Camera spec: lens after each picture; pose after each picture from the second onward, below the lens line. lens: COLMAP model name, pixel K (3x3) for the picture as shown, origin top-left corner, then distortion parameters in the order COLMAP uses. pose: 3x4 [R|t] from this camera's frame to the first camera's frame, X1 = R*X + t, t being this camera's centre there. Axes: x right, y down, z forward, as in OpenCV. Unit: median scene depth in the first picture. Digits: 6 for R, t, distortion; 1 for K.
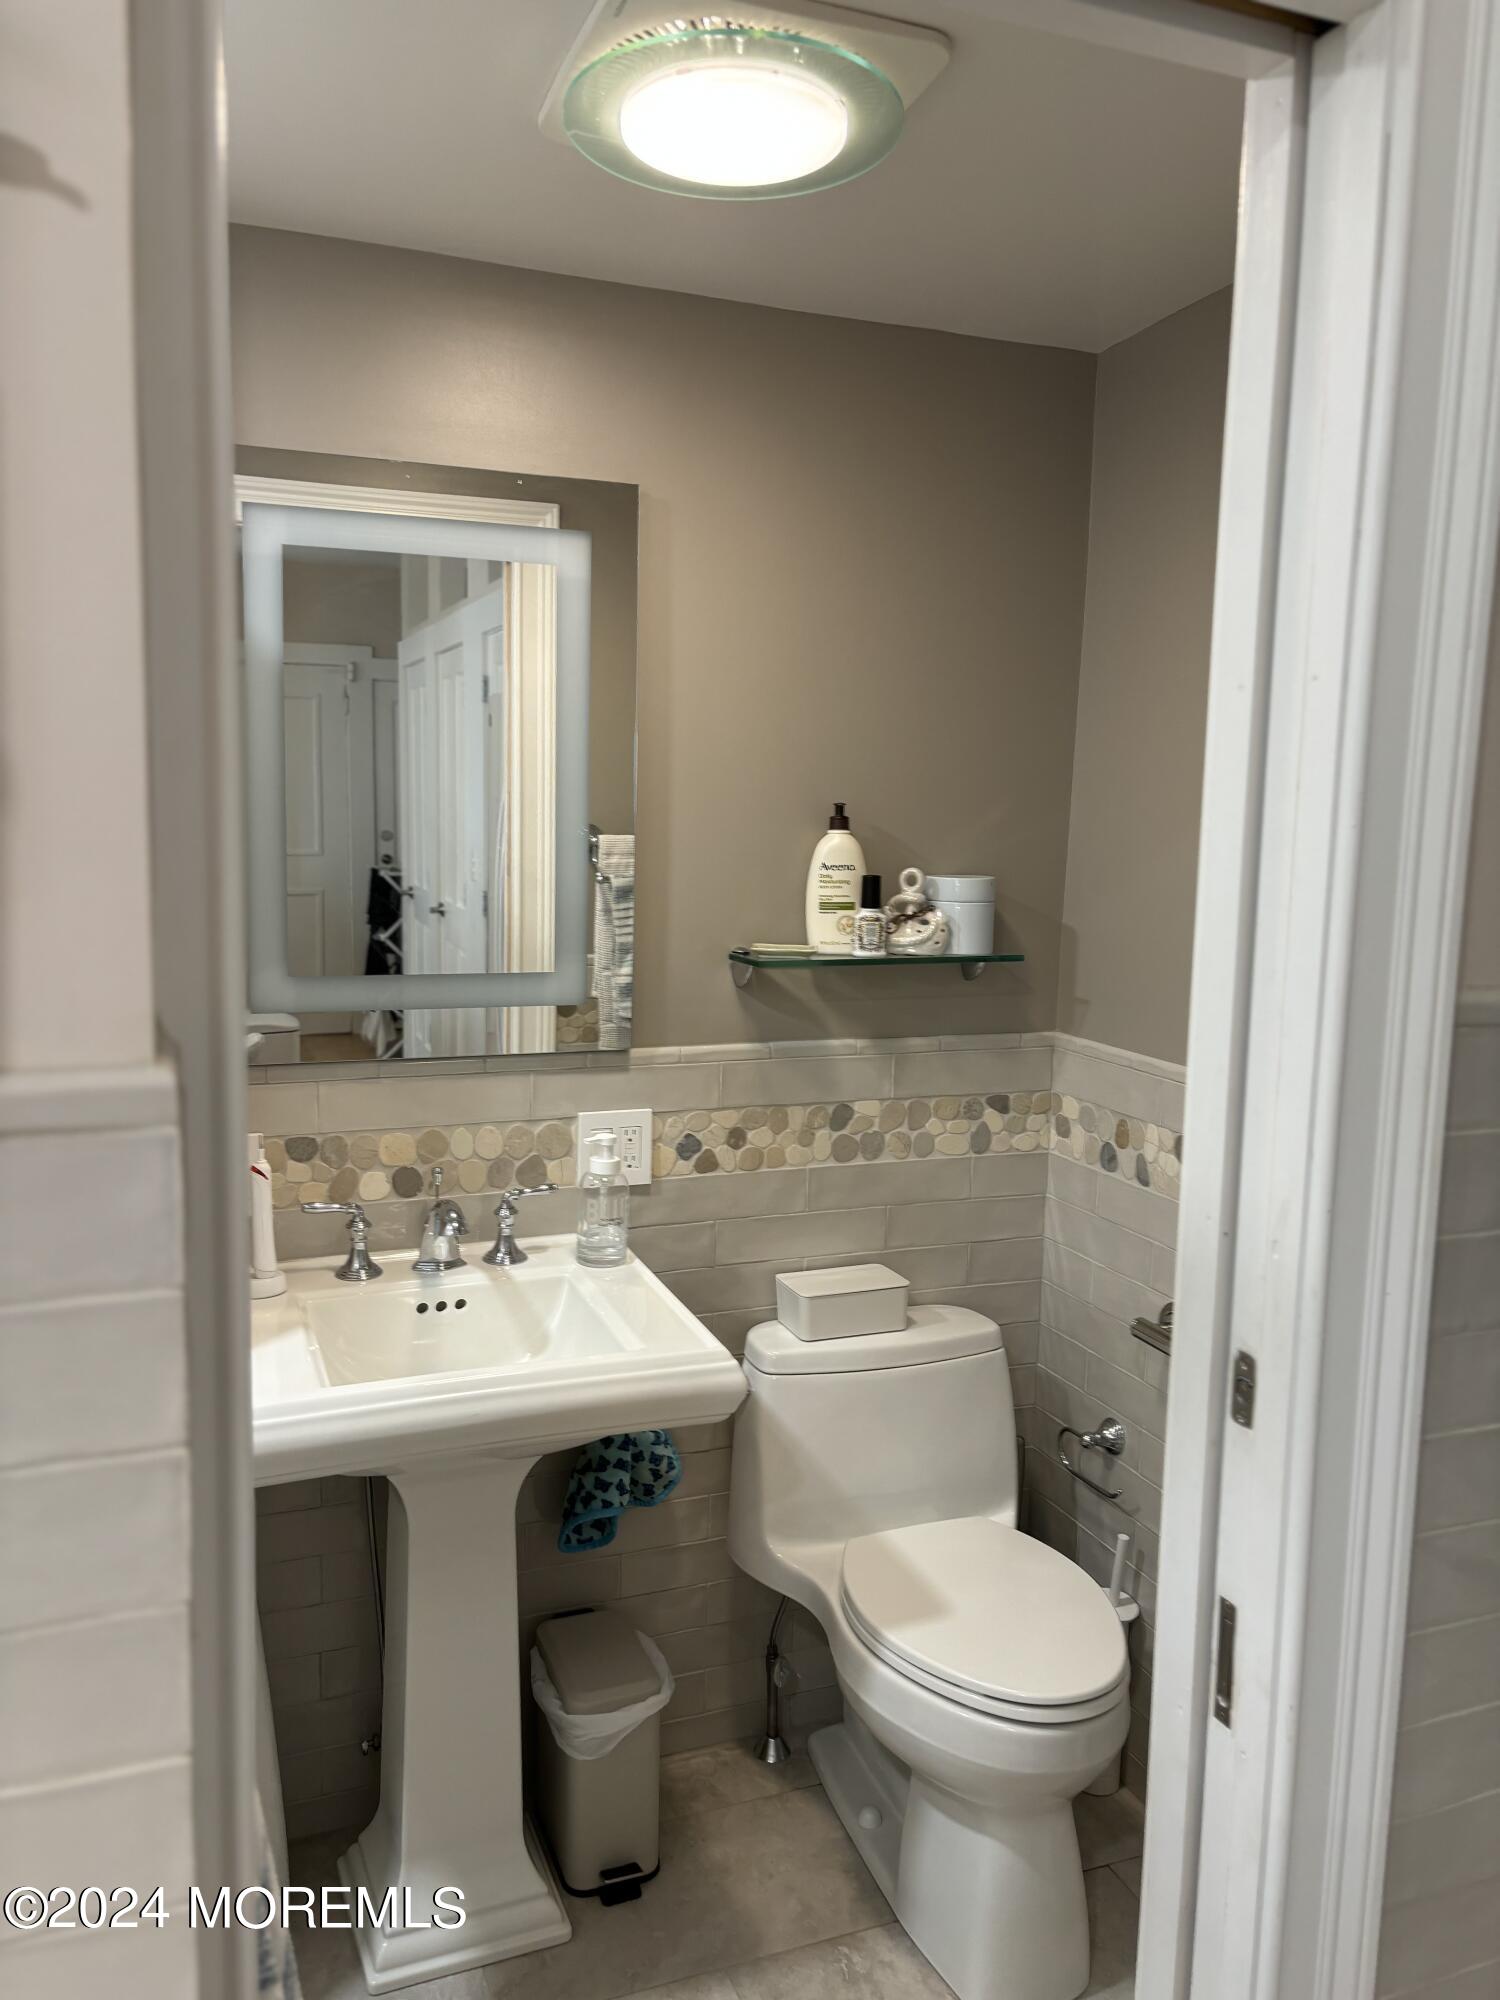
lens RADIAL K [[1503.2, 0, 749.8], [0, 1503.2, 999.9], [0, 0, 1]] dist [0.012098, 0.004221]
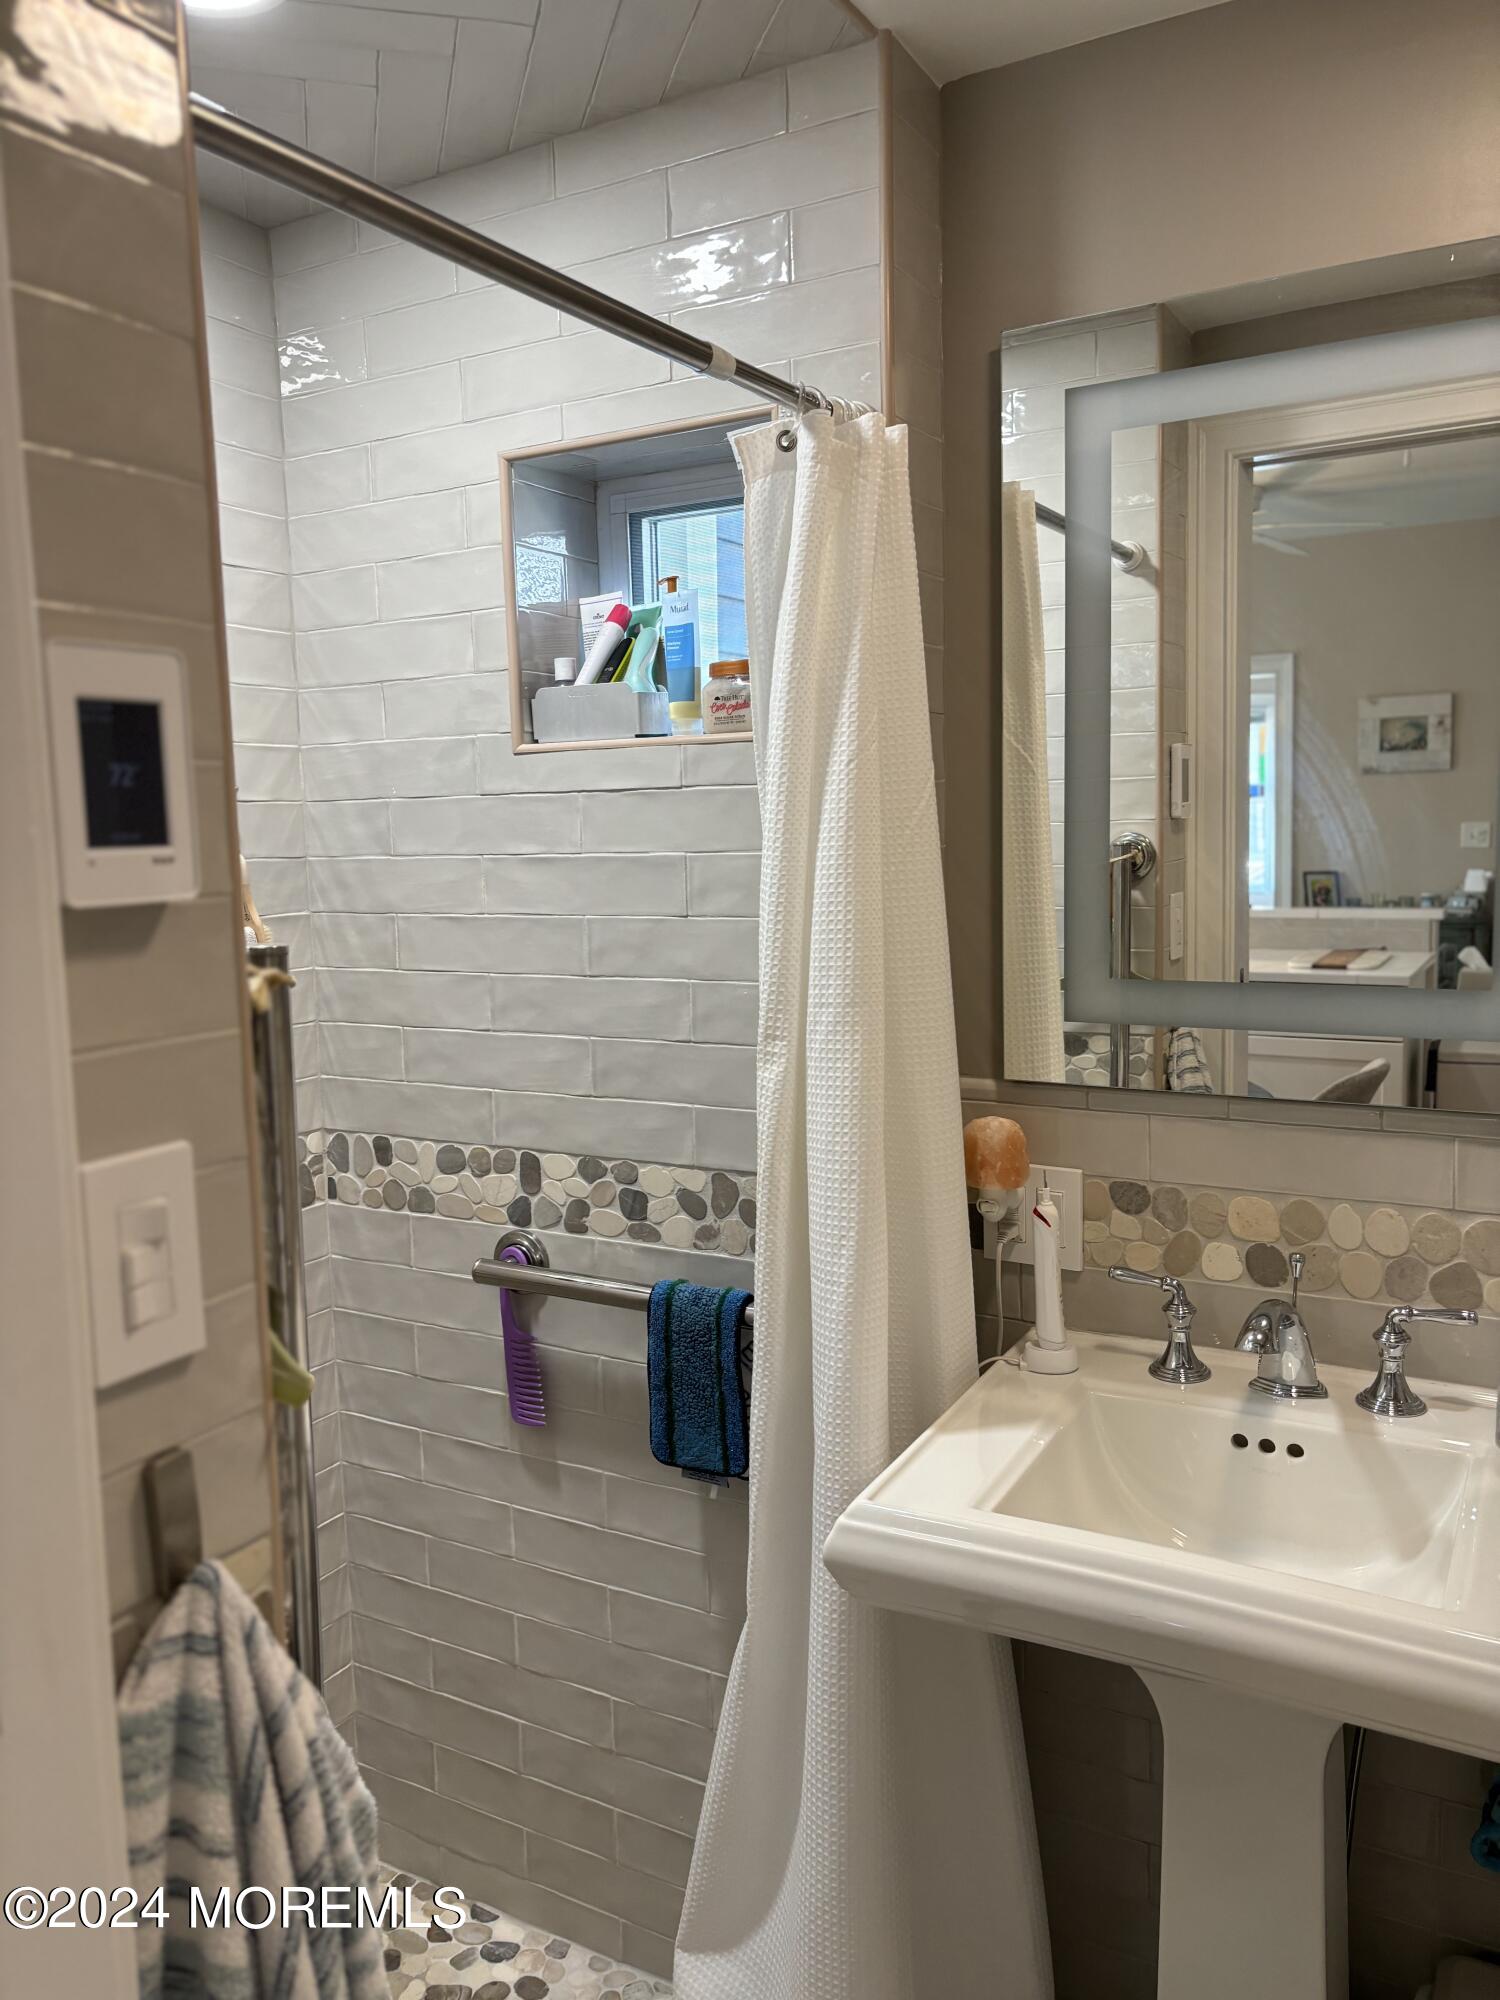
lens RADIAL K [[1503.2, 0, 749.0], [0, 1503.2, 991.4], [0, 0, 1]] dist [0.012098, 0.004221]
pose [[0.628863, 0.051513, -0.775808, 0.182064], [-0.068035, 0.997621, 0.011092, -0.004238], [0.774534, 0.045806, 0.630872, 0.334656]]
